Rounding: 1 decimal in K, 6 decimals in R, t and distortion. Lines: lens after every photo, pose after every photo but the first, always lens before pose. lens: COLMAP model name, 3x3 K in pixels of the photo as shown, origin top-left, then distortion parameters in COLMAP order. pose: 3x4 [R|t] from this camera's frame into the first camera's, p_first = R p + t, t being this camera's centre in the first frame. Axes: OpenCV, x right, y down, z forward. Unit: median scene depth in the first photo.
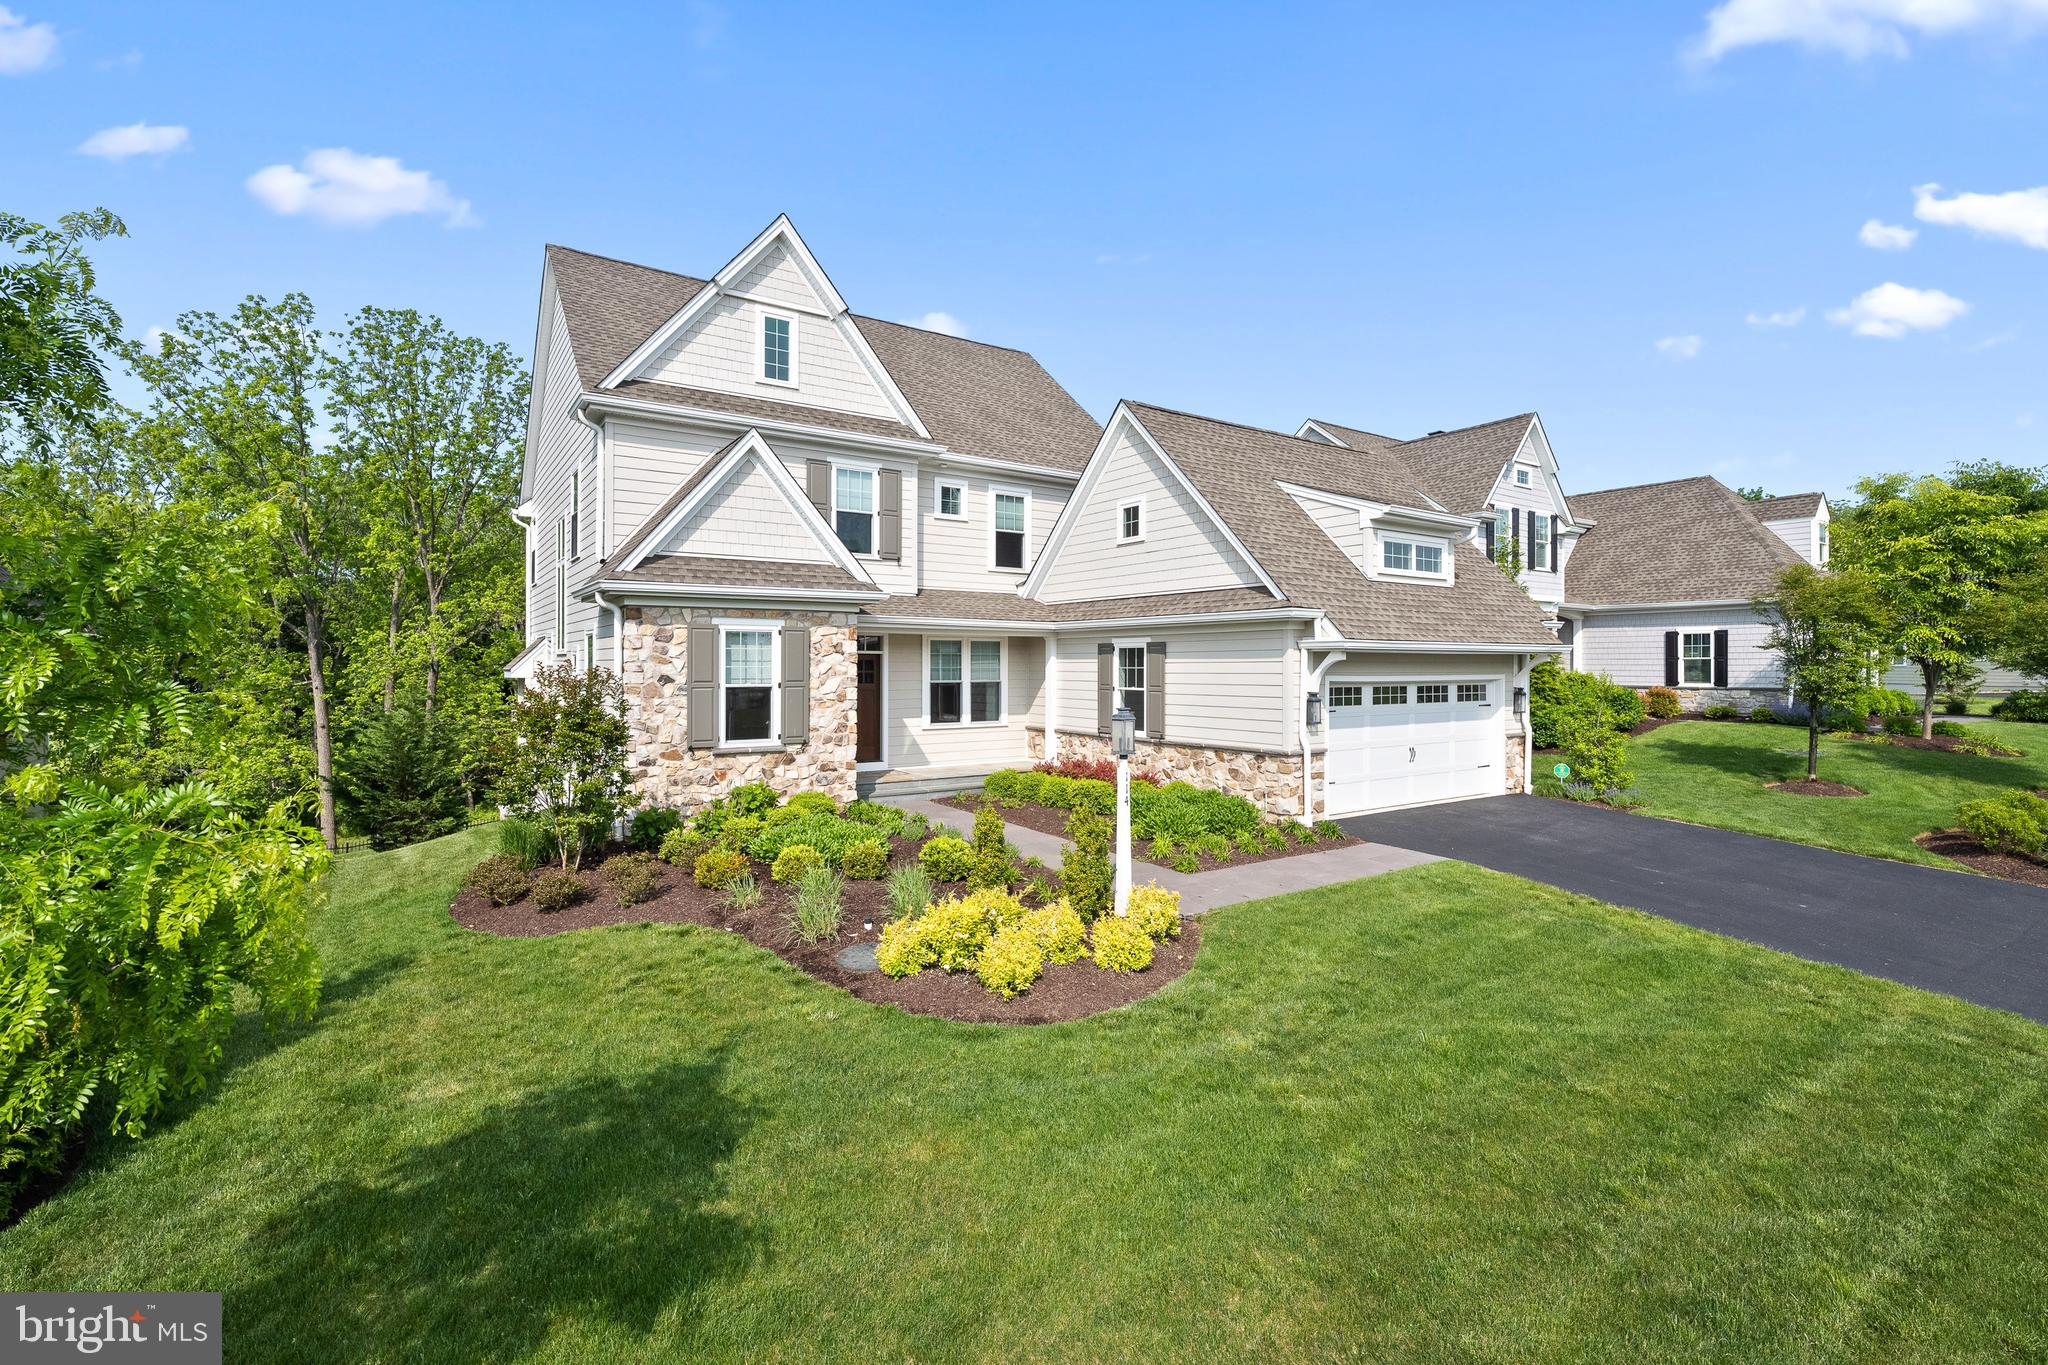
lens RADIAL K [[918.8, 0, 1024.0], [0, 918.8, 682.5], [0, 0, 1]] dist [-0.000686, -0.000034]
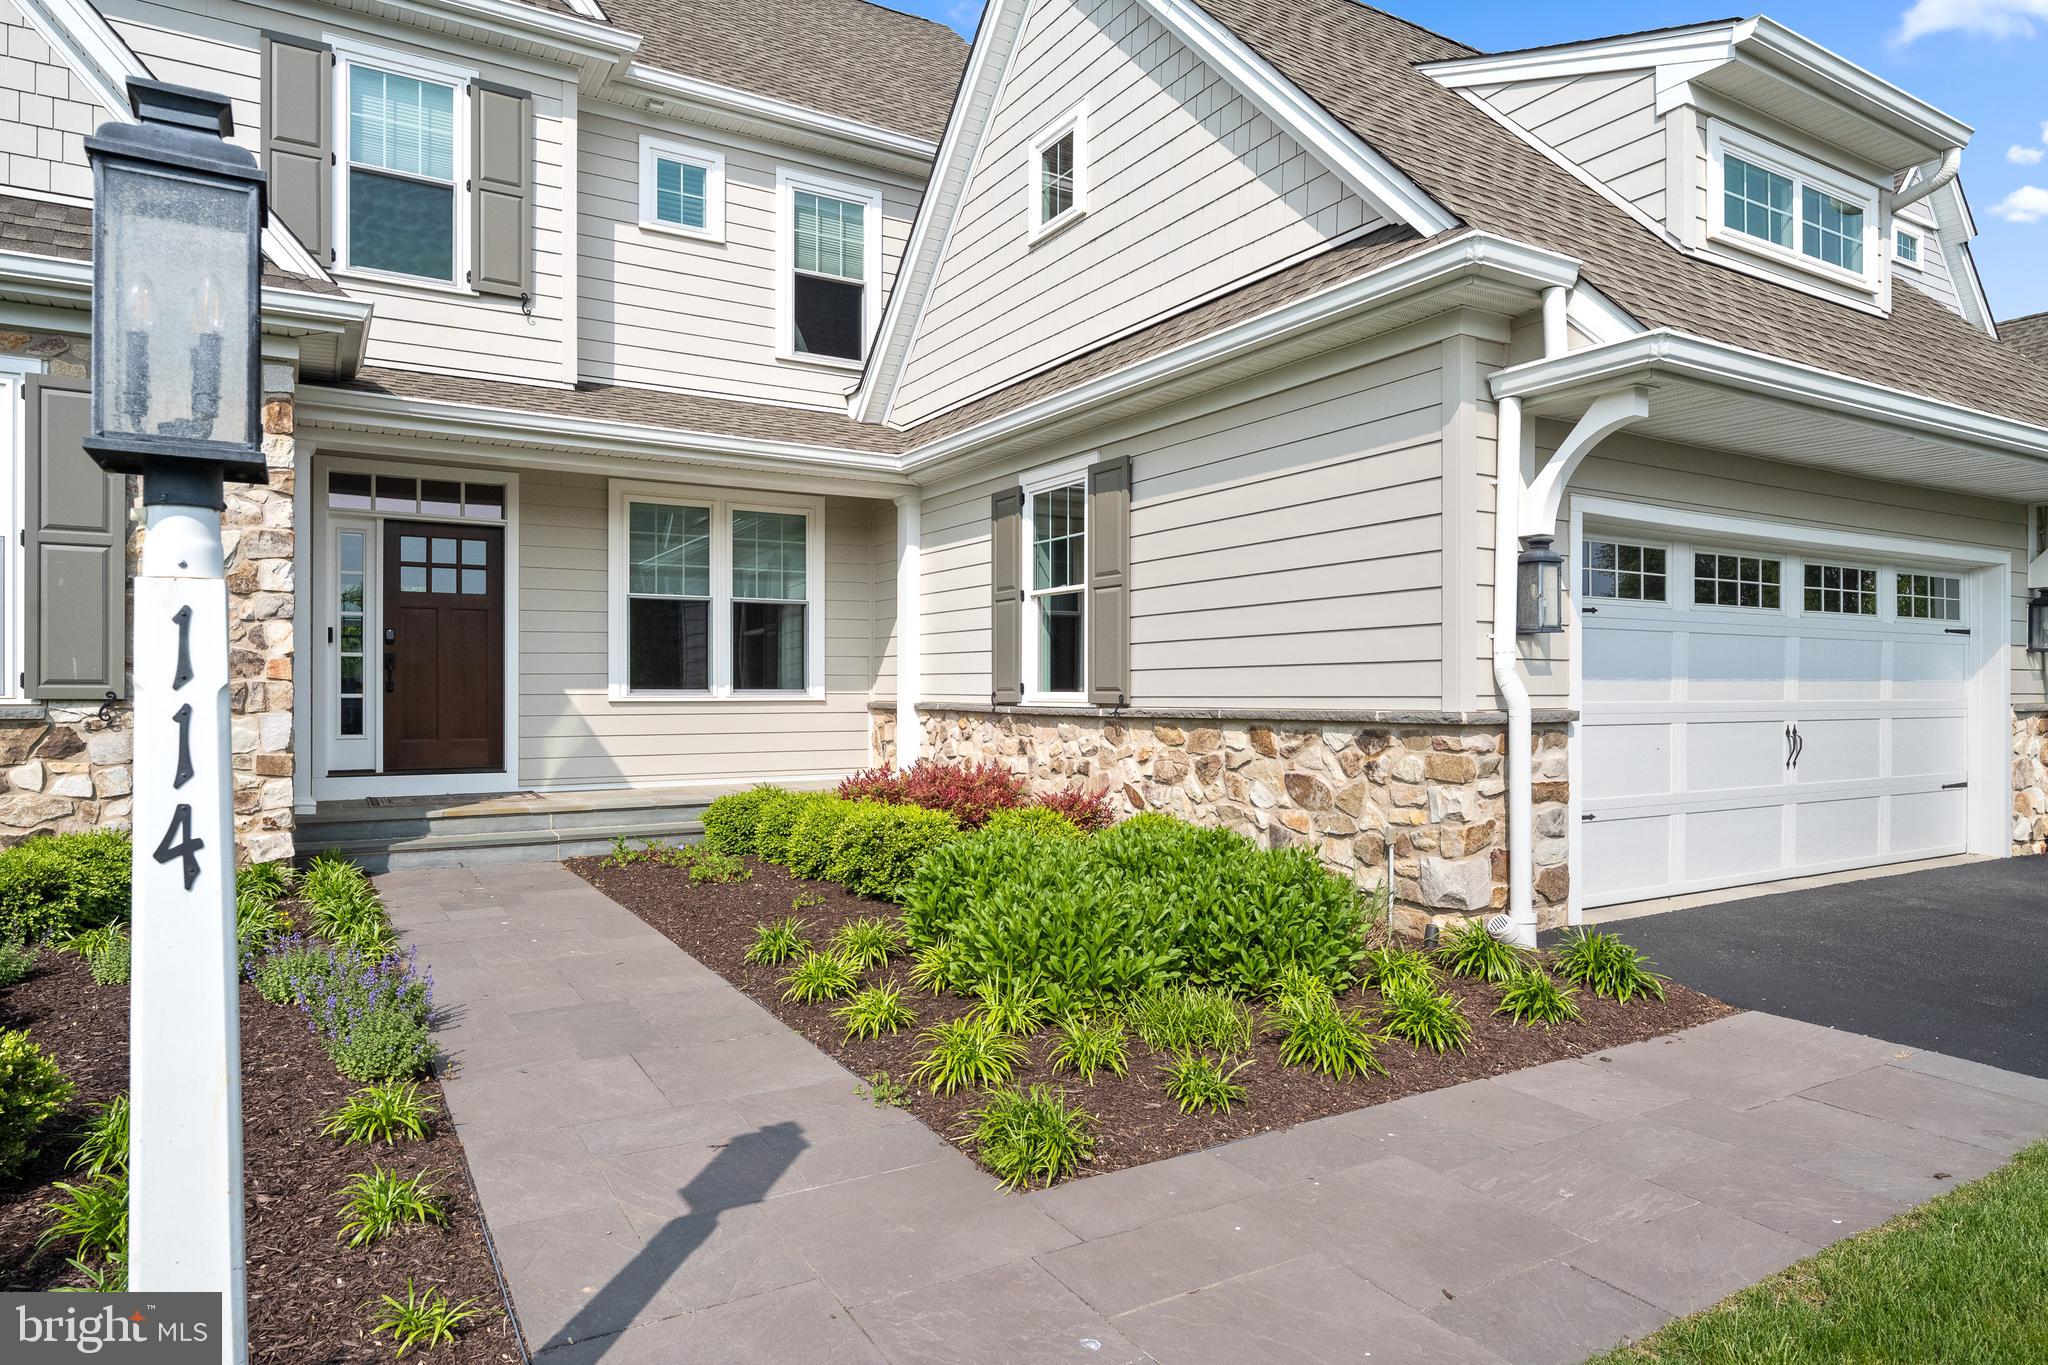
lens RADIAL K [[1199.9, 0, 1016.6], [0, 1199.9, 706.7], [0, 0, 1]] dist [0.003074, 0.001063]
pose [[0.998416, -0.000627, -0.056255, 0.133858], [0.000280, 0.999981, -0.006175, 0.064508], [0.056257, 0.006150, 0.998397, 0.490332]]
